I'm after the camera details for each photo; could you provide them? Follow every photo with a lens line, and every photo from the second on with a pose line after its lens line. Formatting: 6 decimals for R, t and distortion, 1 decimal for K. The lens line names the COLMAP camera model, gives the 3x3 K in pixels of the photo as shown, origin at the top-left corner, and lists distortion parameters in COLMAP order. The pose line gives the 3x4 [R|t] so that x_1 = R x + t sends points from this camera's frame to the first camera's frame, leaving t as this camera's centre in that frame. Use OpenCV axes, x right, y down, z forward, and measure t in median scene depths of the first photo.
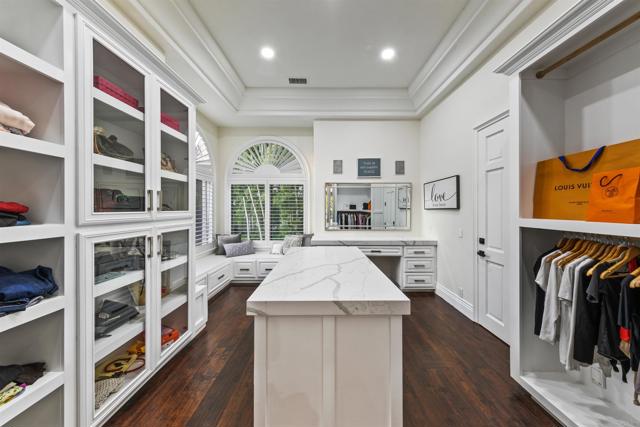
lens RADIAL K [[209.9, 0, 322.1], [0, 209.9, 209.2], [0, 0, 1]] dist [0.002482, 0.000187]
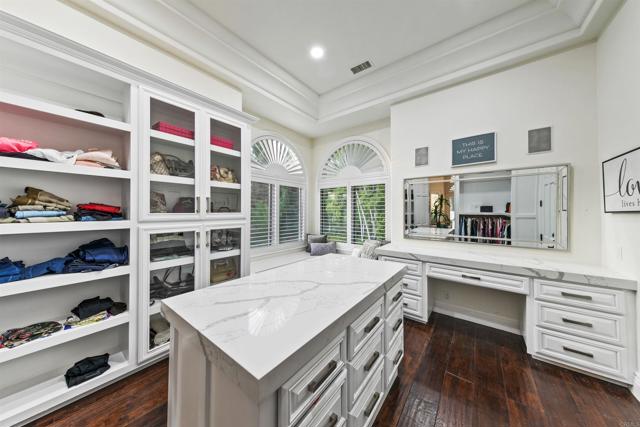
lens RADIAL K [[203.2, 0, 320.9], [0, 203.2, 209.8], [0, 0, 1]] dist [0.006375, -0.000109]
pose [[0.789960, -0.002140, -0.613154, 0.277267], [-0.002900, 0.999970, -0.007226, -0.000733], [0.613151, 0.007486, 0.789930, 0.217002]]
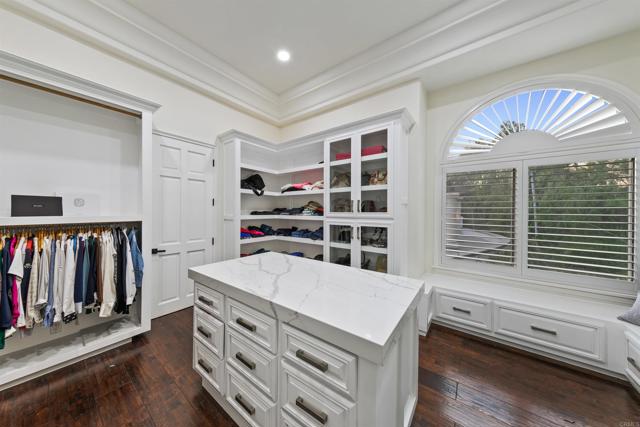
lens RADIAL K [[203.2, 0, 324.3], [0, 203.2, 212.8], [0, 0, 1]] dist [0.006375, -0.000109]
pose [[-0.584496, -0.000861, -0.811396, 0.331367], [-0.007281, 0.999965, 0.004184, 0.004217], [0.811364, 0.008353, -0.584481, 0.855065]]
